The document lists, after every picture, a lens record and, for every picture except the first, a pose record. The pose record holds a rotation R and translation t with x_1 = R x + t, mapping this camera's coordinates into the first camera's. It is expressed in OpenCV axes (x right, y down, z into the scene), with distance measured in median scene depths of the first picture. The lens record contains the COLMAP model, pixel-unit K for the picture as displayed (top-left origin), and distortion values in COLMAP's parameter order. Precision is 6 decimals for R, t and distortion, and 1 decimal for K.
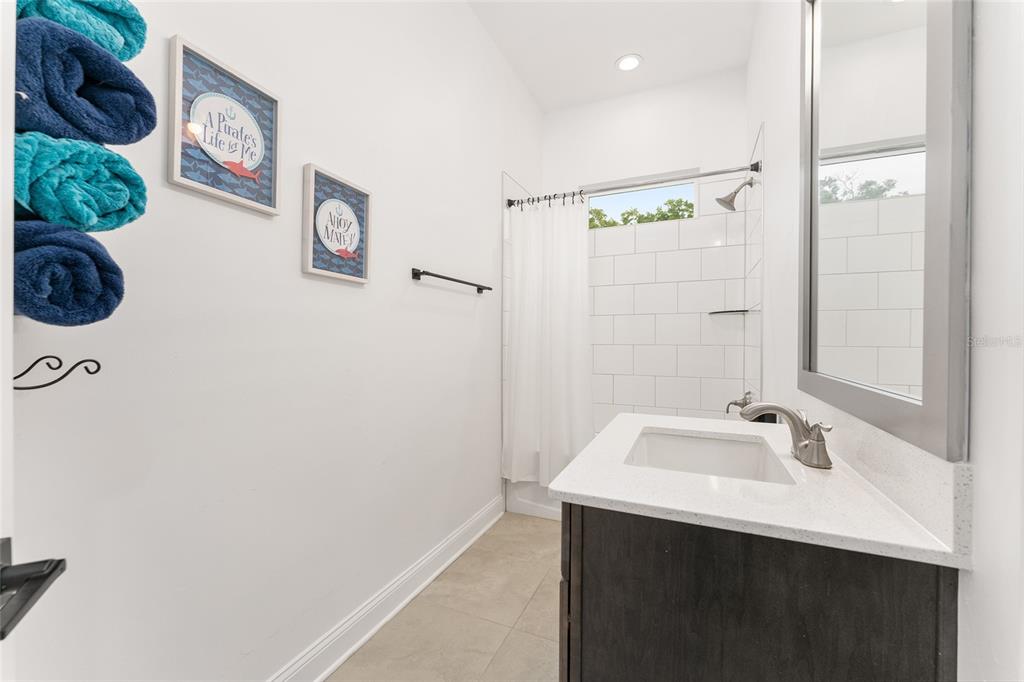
lens RADIAL K [[412.6, 0, 509.7], [0, 412.6, 339.1], [0, 0, 1]] dist [-0.000719, -0.000115]
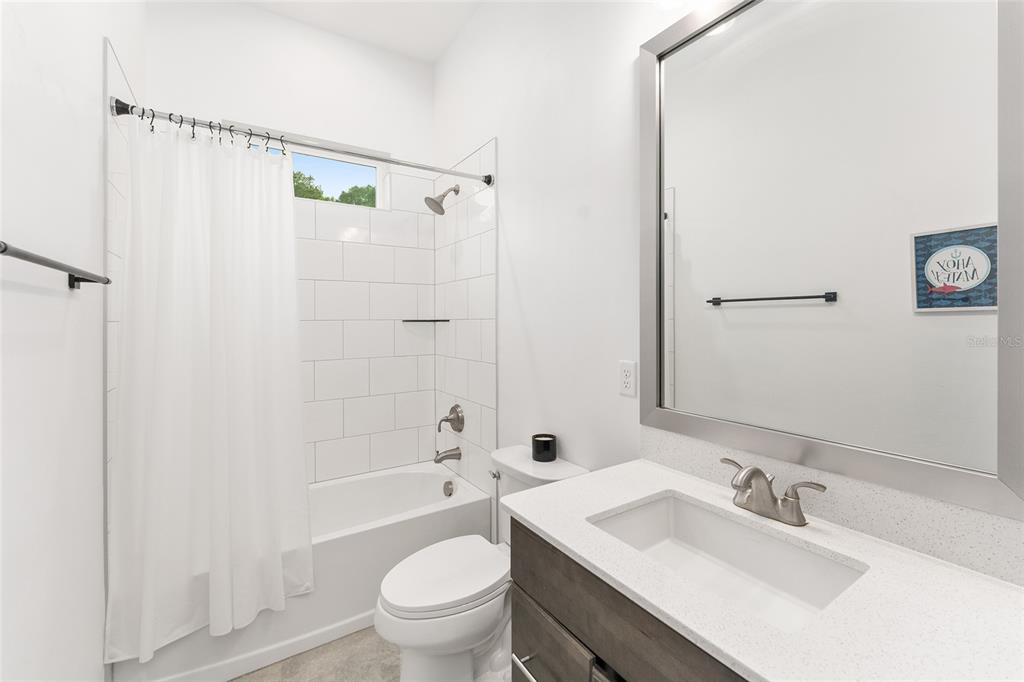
lens RADIAL K [[427.5, 0, 509.5], [0, 427.5, 318.2], [0, 0, 1]] dist [-0.001244, -0.000165]
pose [[0.549652, -0.000079, 0.835394, -0.186621], [0.007309, 0.999962, -0.004715, -0.069647], [-0.835362, 0.008698, 0.549632, 0.336978]]
